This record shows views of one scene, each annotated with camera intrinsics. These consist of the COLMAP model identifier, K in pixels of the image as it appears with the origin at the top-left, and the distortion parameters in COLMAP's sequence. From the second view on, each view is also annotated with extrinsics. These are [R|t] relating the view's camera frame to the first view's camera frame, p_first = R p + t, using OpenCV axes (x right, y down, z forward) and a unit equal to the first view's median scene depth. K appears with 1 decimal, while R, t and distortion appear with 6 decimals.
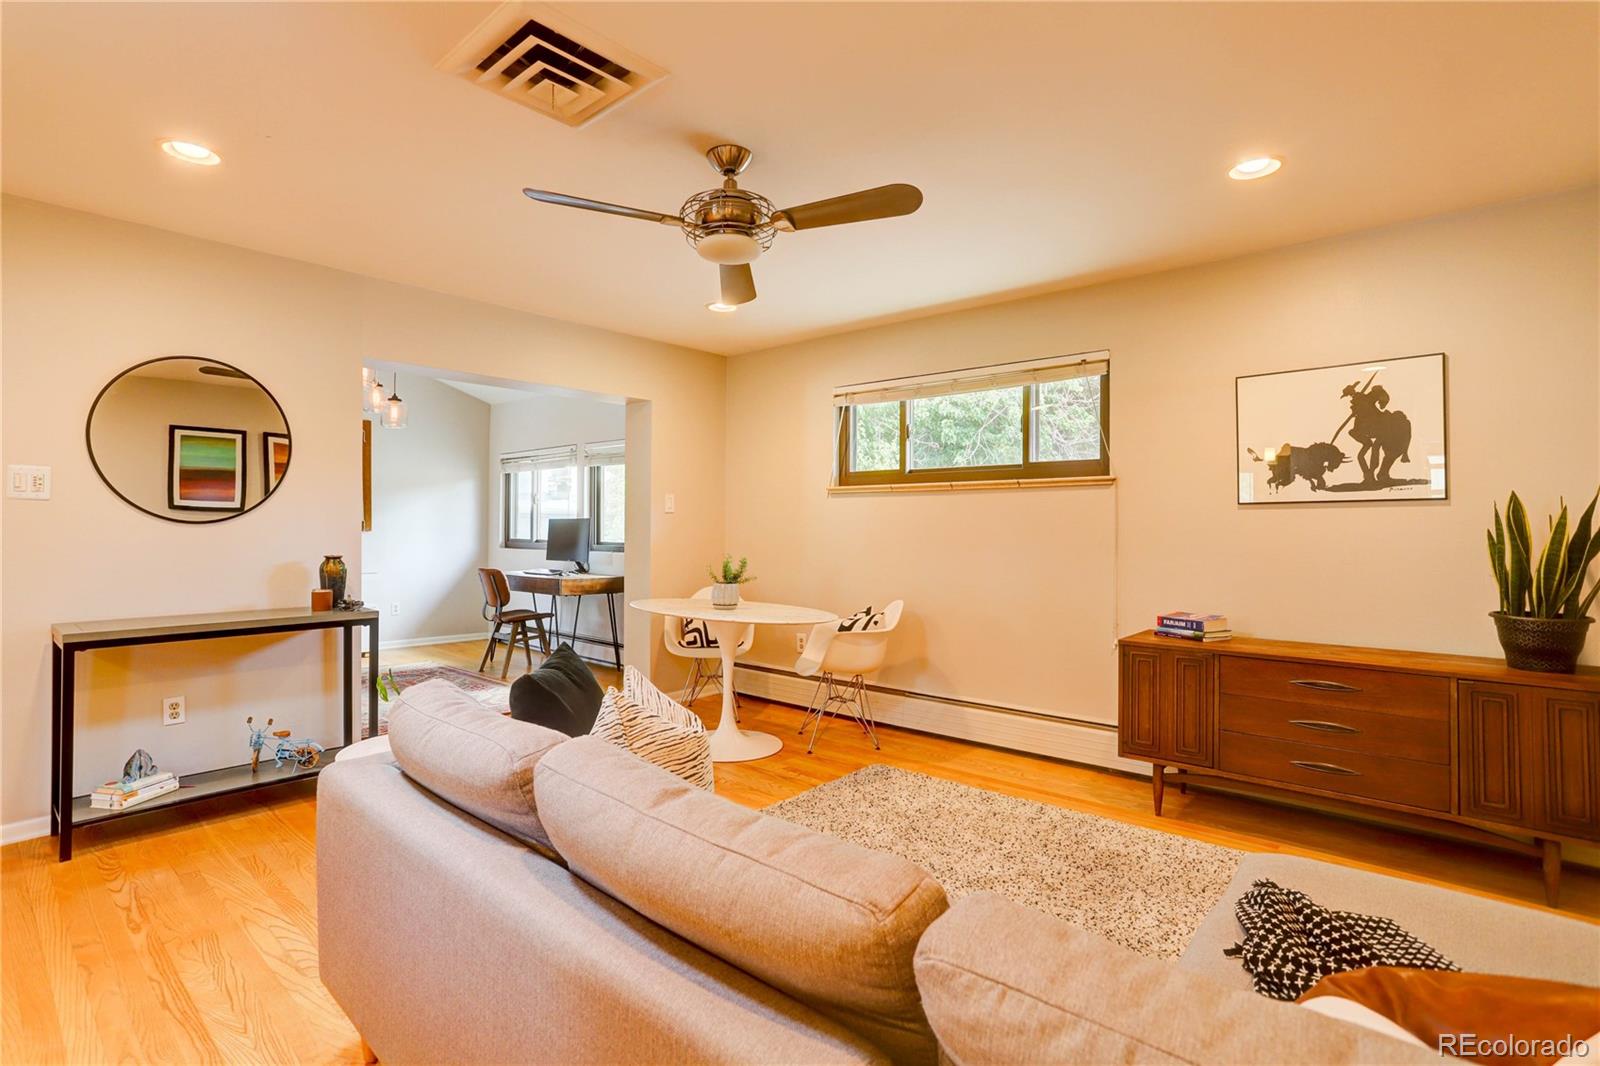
lens RADIAL K [[794.1, 0, 794.5], [0, 794.1, 525.4], [0, 0, 1]] dist [-0.022707, 0.019906]
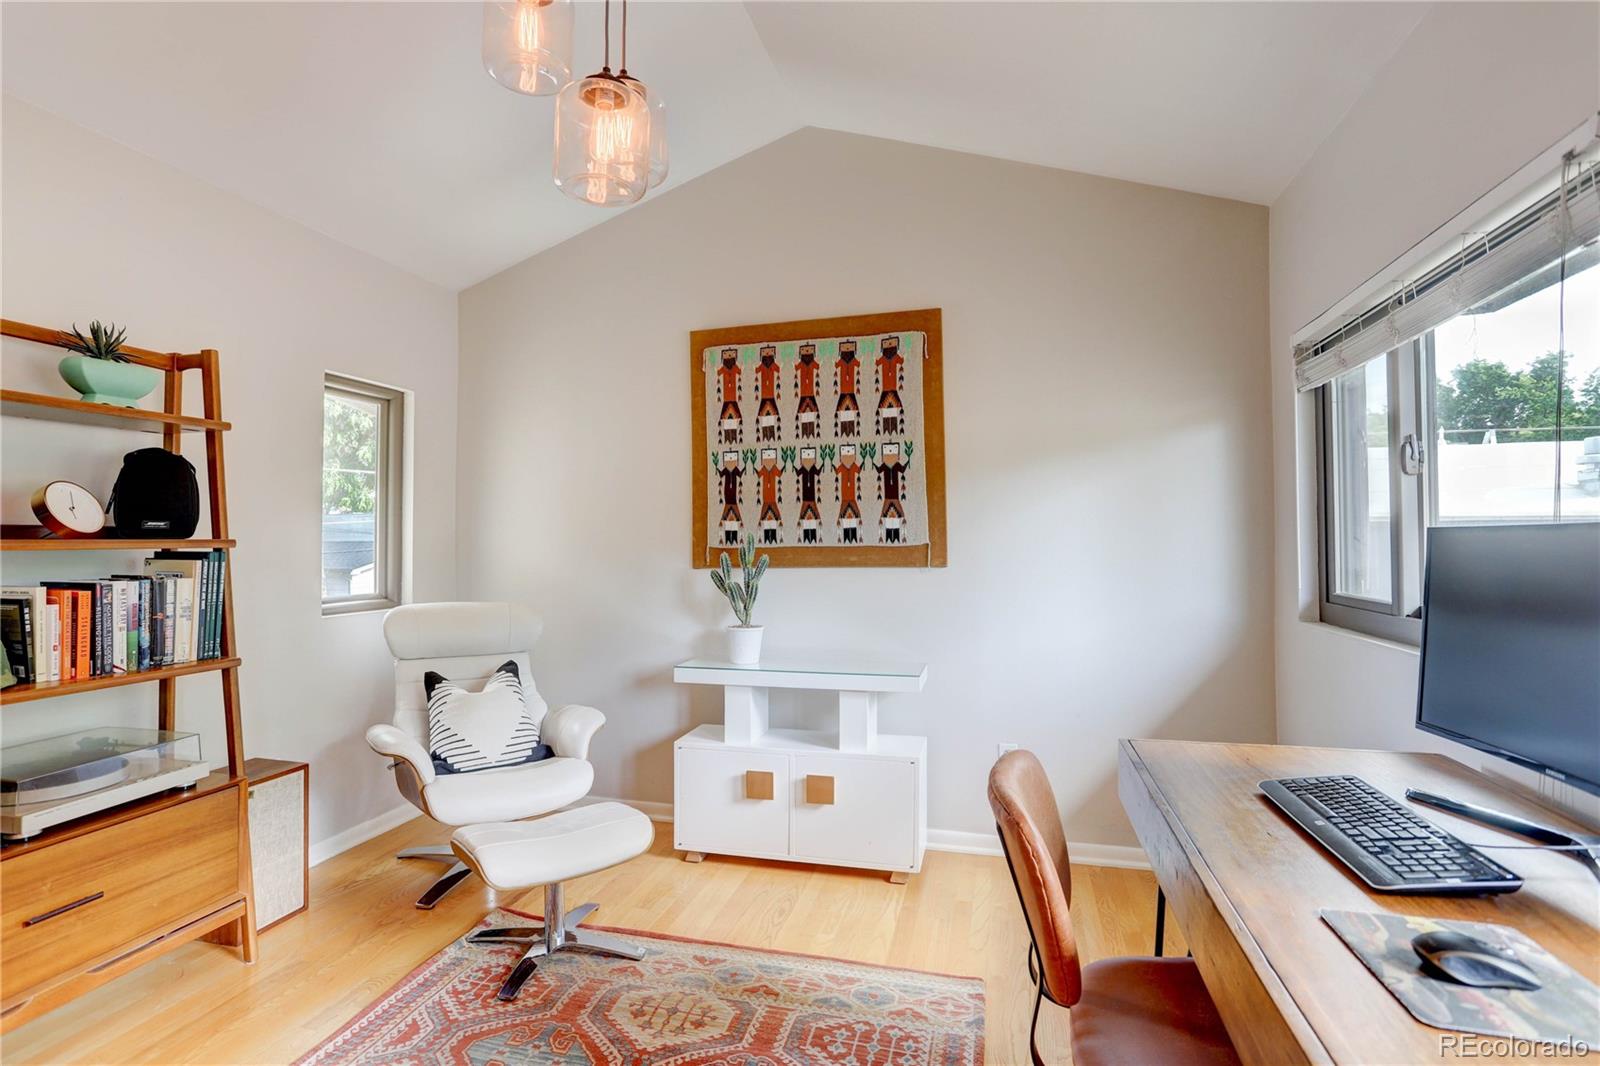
lens RADIAL K [[794.1, 0, 794.5], [0, 794.1, 525.4], [0, 0, 1]] dist [-0.022707, 0.019906]
pose [[0.447533, -0.033023, -0.893657, -0.386194], [0.002249, 0.999356, -0.035802, 0.000653], [0.894265, 0.014013, 0.447319, 1.471286]]
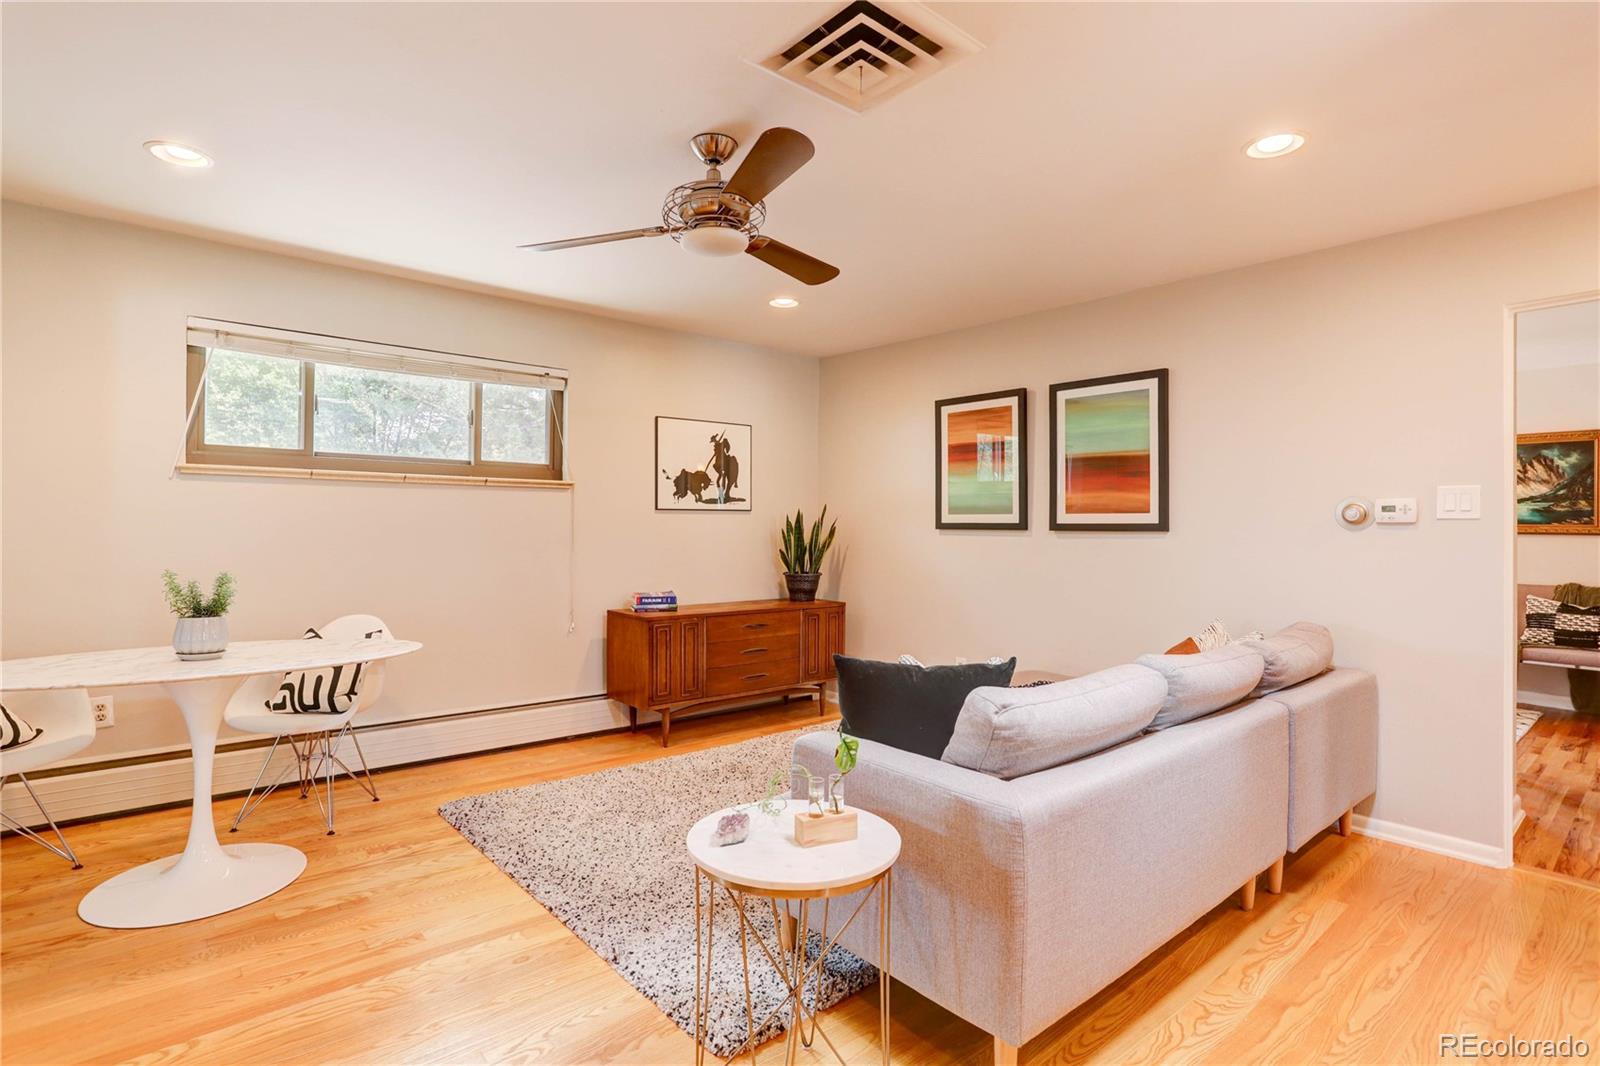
lens RADIAL K [[794.1, 0, 794.5], [0, 794.1, 525.4], [0, 0, 1]] dist [-0.022707, 0.019906]
pose [[0.154153, 0.000154, 0.988047, -0.761050], [-0.009676, 0.999952, 0.001354, -0.003777], [-0.988000, -0.009769, 0.154147, 0.558598]]
